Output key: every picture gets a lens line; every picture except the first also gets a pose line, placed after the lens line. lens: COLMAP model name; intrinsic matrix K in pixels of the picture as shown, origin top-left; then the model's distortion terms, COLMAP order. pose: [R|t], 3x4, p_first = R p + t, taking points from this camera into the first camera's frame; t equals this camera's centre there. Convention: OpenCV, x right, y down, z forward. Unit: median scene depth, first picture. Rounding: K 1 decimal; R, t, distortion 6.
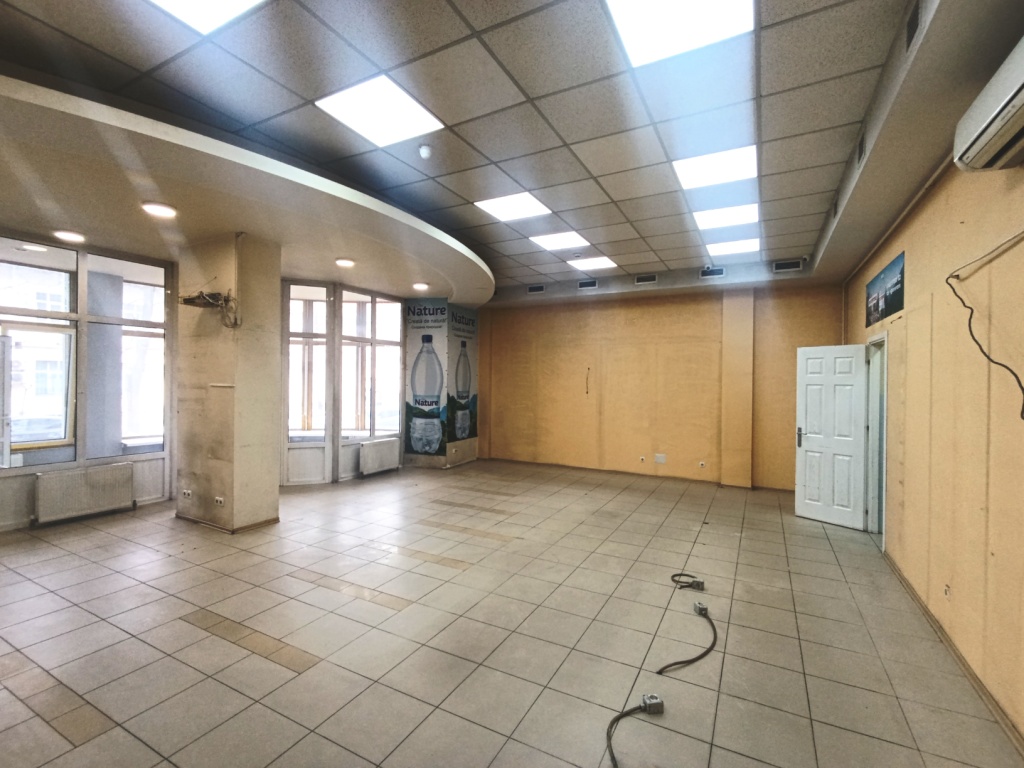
lens RADIAL K [[469.3, 0, 503.4], [0, 469.3, 380.6], [0, 0, 1]] dist [0.003262, -0.003962]
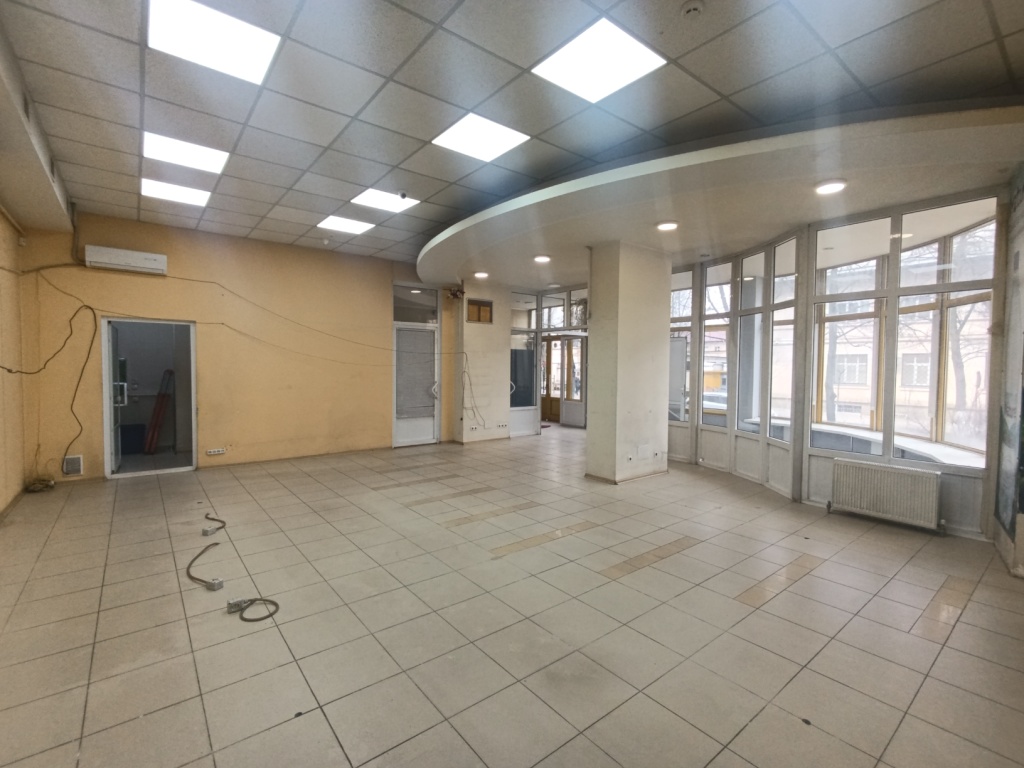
lens RADIAL K [[469.3, 0, 512.3], [0, 469.3, 387.5], [0, 0, 1]] dist [0.003262, -0.003962]
pose [[-0.382406, 0.029279, -0.923530, 0.699913], [-0.011355, 0.999273, 0.036382, 0.027984], [0.923925, 0.024400, -0.381796, 1.265723]]
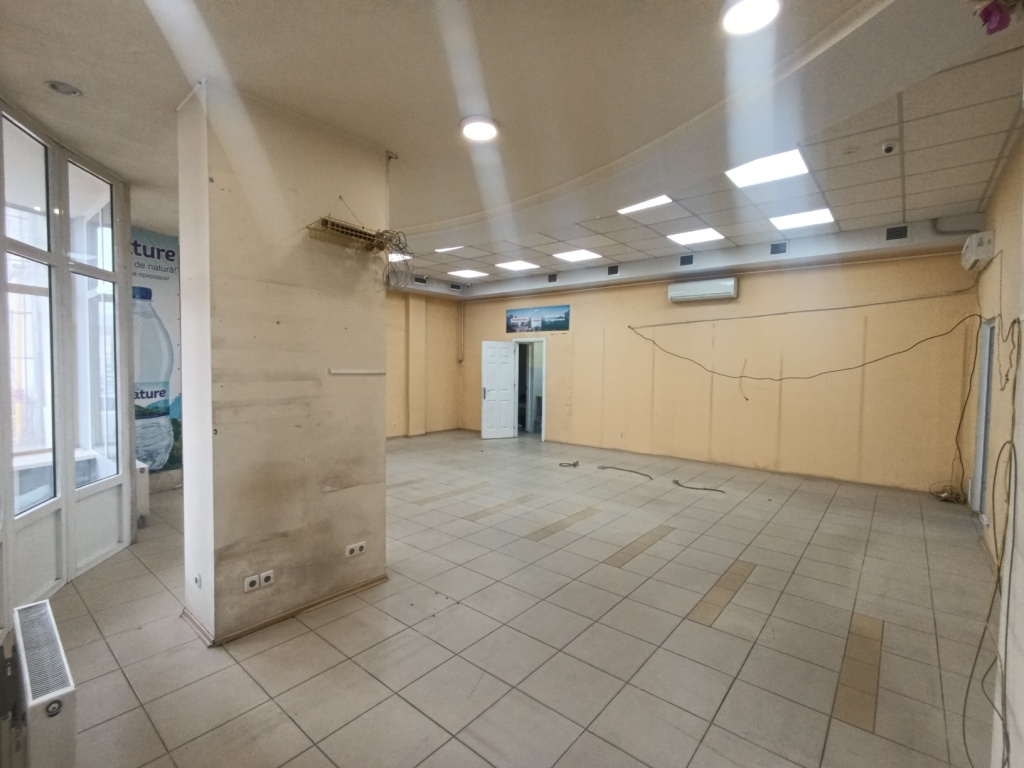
lens RADIAL K [[469.3, 0, 506.4], [0, 469.3, 382.8], [0, 0, 1]] dist [0.003262, -0.003962]
pose [[0.201632, -0.049833, 0.978193, -1.178889], [-0.009219, 0.998564, 0.052772, -0.011081], [-0.979418, -0.019659, 0.200883, 0.660321]]
